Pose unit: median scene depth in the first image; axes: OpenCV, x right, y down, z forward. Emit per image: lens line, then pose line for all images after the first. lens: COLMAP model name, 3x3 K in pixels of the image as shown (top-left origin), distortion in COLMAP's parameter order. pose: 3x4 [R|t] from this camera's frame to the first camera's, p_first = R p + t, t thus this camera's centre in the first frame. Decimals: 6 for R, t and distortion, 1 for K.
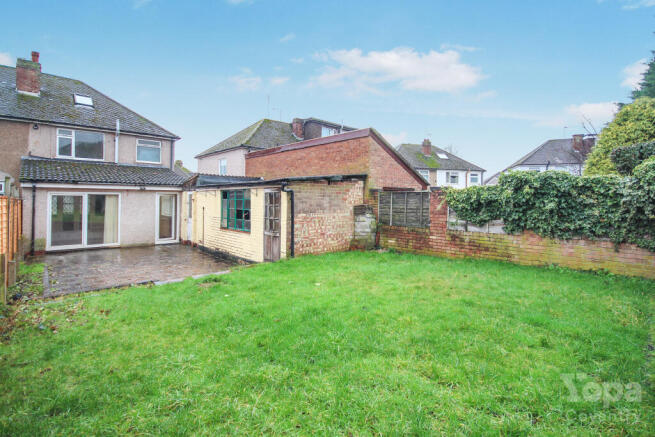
lens RADIAL K [[312.6, 0, 324.3], [0, 312.6, 206.7], [0, 0, 1]] dist [-0.002620, -0.001020]
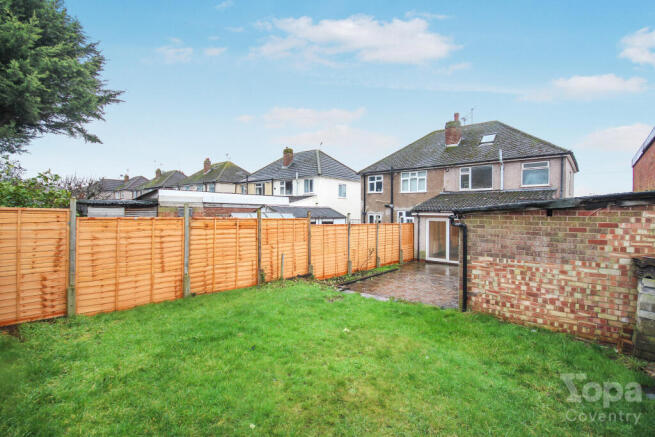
lens RADIAL K [[305.5, 0, 328.5], [0, 305.5, 218.1], [0, 0, 1]] dist [0.000156, -0.006350]
pose [[0.115352, 0.010242, -0.993272, 0.427812], [-0.029558, 0.999539, 0.006874, -0.044712], [0.992885, 0.028566, 0.115601, 0.398927]]
